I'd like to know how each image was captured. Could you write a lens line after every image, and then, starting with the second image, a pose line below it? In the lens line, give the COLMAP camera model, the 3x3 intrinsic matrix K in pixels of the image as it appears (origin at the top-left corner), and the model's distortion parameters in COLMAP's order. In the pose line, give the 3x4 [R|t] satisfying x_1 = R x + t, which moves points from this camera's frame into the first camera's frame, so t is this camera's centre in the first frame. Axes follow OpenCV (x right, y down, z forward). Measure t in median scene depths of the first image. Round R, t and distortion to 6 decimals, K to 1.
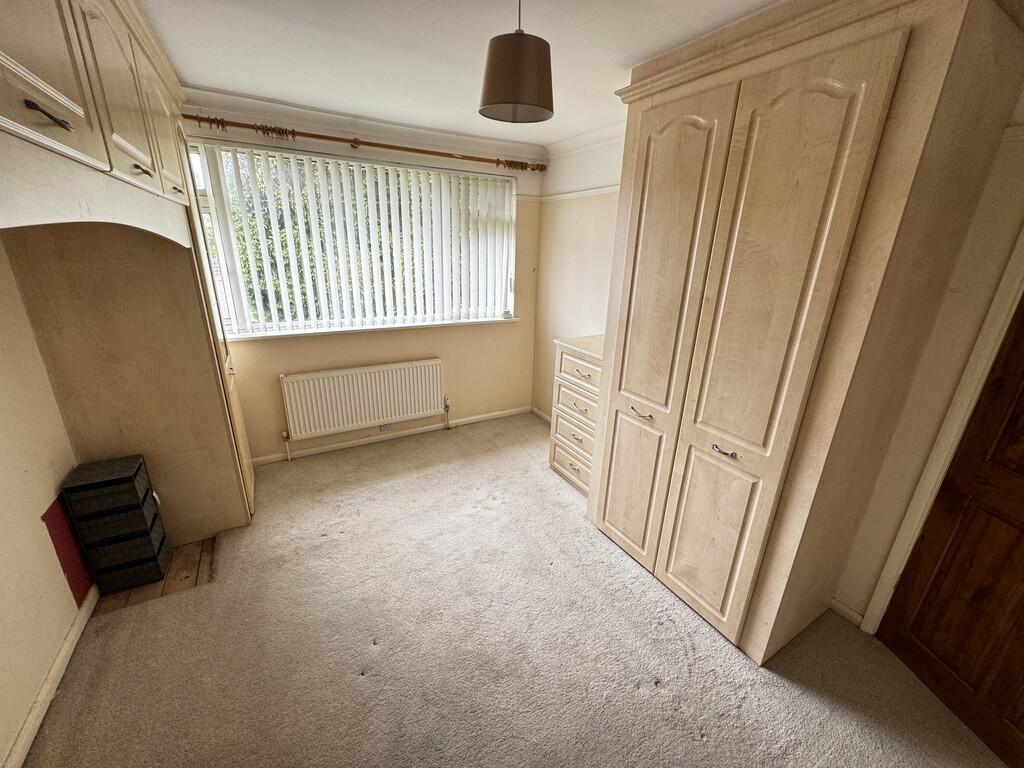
lens RADIAL K [[408.7, 0, 514.1], [0, 408.7, 382.7], [0, 0, 1]] dist [0.000181, -0.000261]
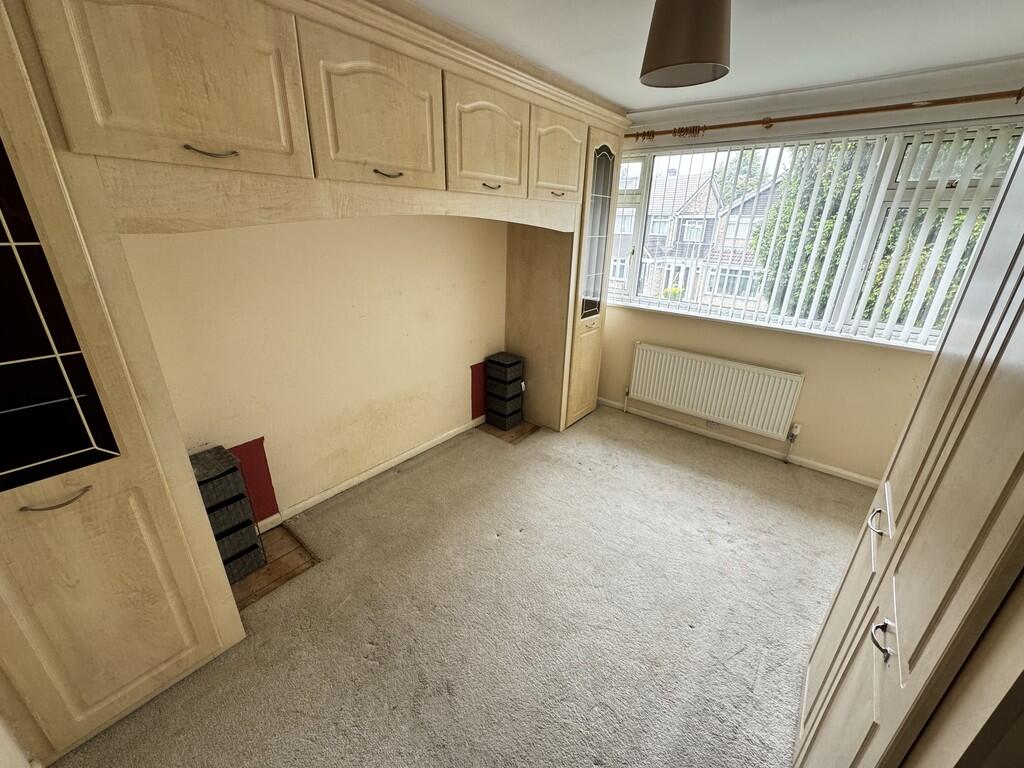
lens RADIAL K [[408.7, 0, 514.1], [0, 408.7, 382.7], [0, 0, 1]] dist [0.000181, -0.000261]
pose [[0.354935, 0.319048, -0.878766, 0.400016], [-0.310375, 0.926867, 0.211151, -0.048116], [0.881867, 0.197802, 0.428002, 0.193888]]
